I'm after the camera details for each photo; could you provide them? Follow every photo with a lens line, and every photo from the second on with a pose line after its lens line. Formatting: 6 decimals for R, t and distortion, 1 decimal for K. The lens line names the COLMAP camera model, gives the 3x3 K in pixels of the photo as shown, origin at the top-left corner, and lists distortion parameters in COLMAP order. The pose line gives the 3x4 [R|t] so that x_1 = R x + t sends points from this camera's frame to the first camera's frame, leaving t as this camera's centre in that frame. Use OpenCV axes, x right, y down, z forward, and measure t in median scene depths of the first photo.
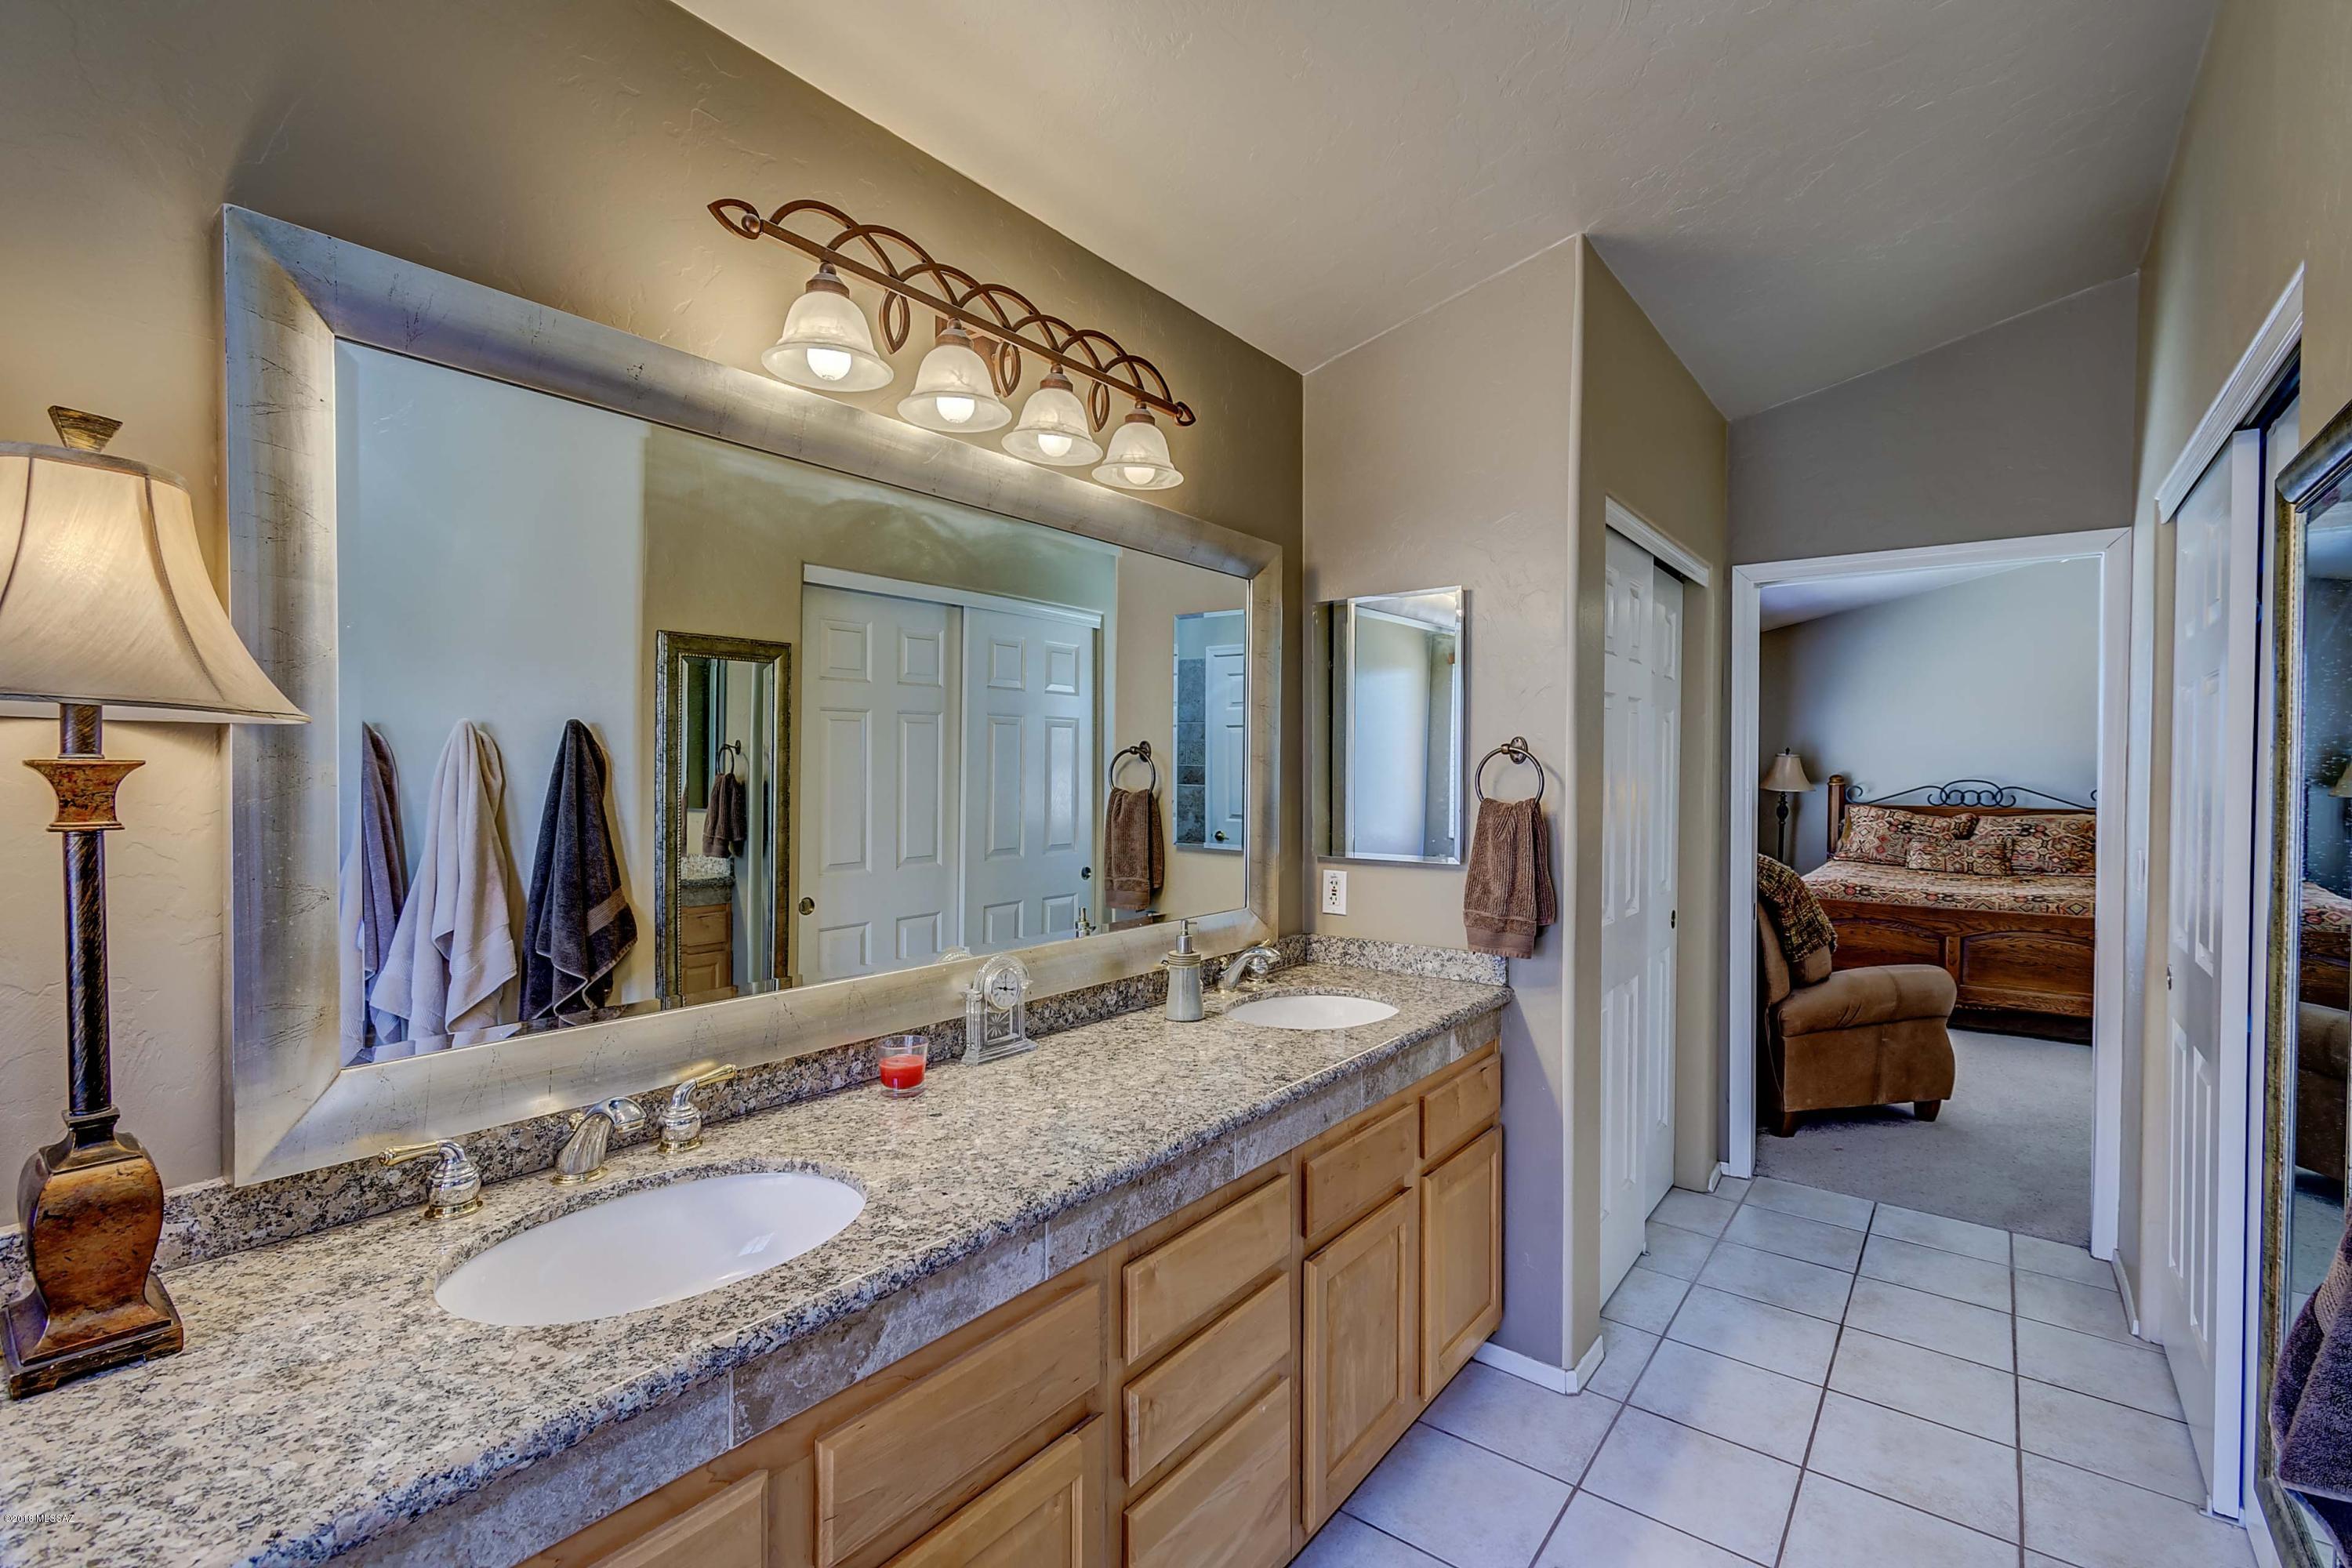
lens RADIAL K [[1022.6, 0, 1177.0], [0, 1022.6, 788.5], [0, 0, 1]] dist [-0.000125, -0.000050]
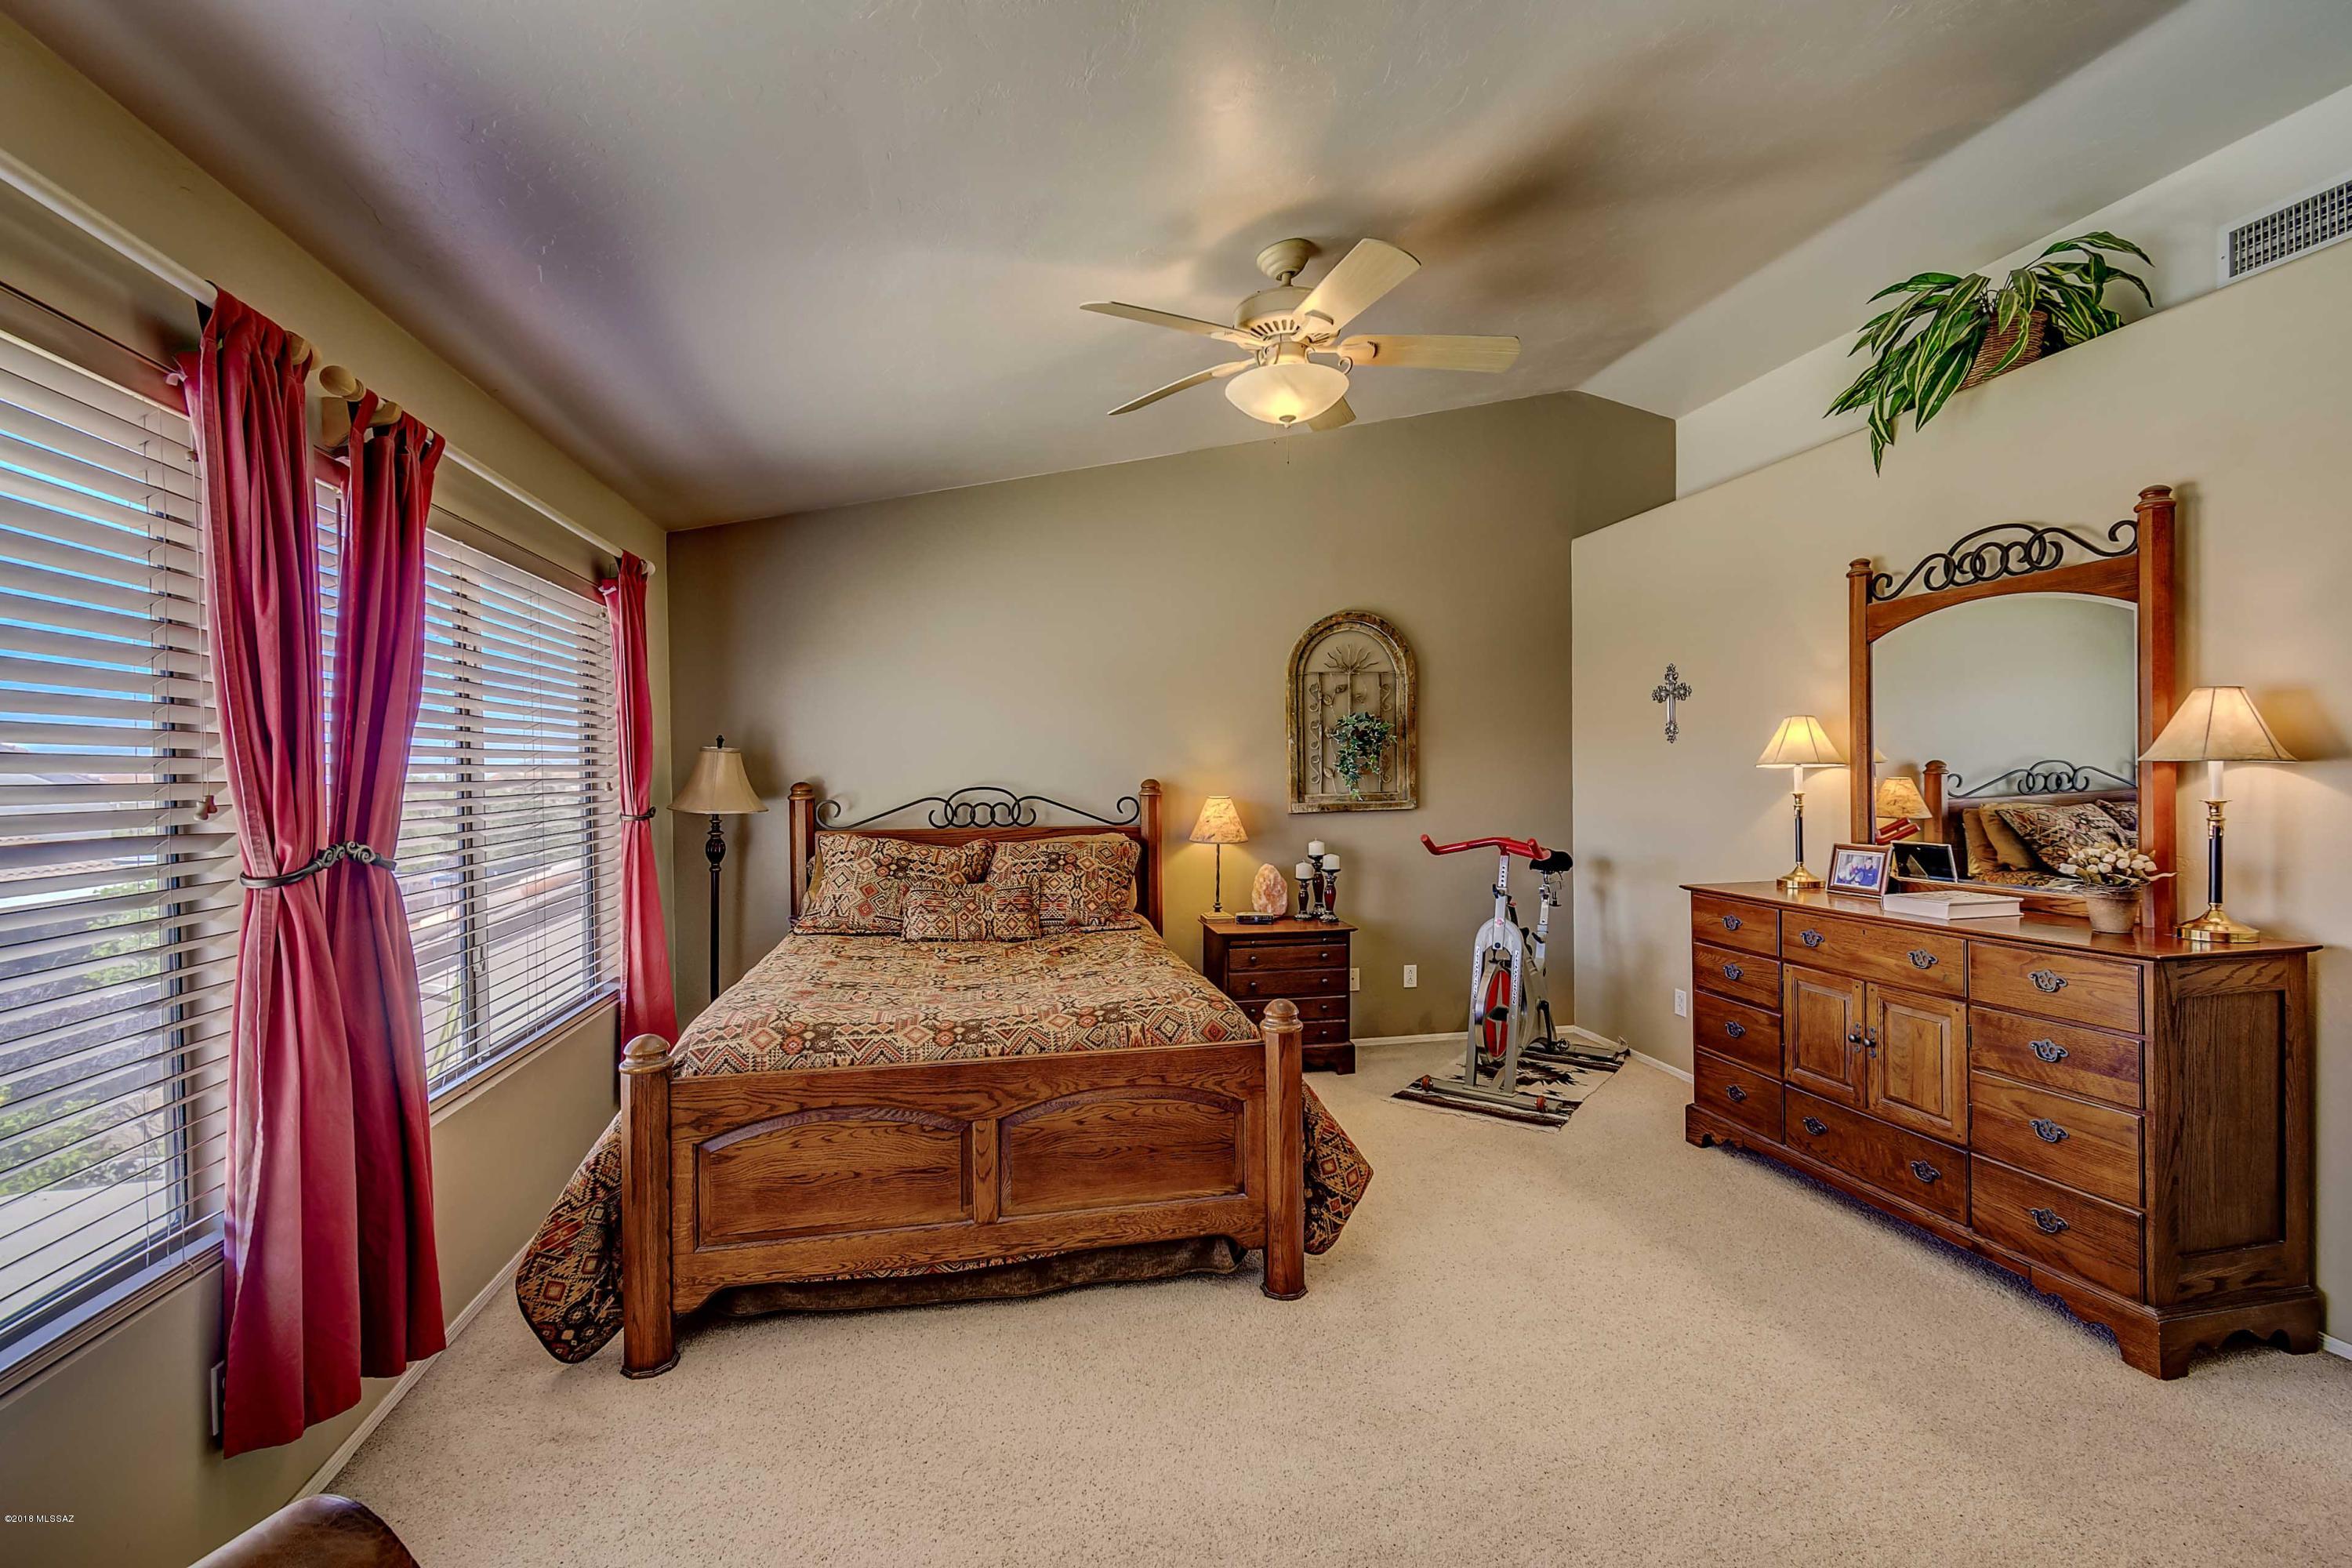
lens RADIAL K [[1022.6, 0, 1174.4], [0, 1022.6, 784.8], [0, 0, 1]] dist [-0.000125, -0.000050]
pose [[0.643171, -0.018927, 0.765488, 0.357803], [0.028378, 0.999597, 0.000873, -0.007093], [-0.765196, 0.021162, 0.643449, 0.489901]]
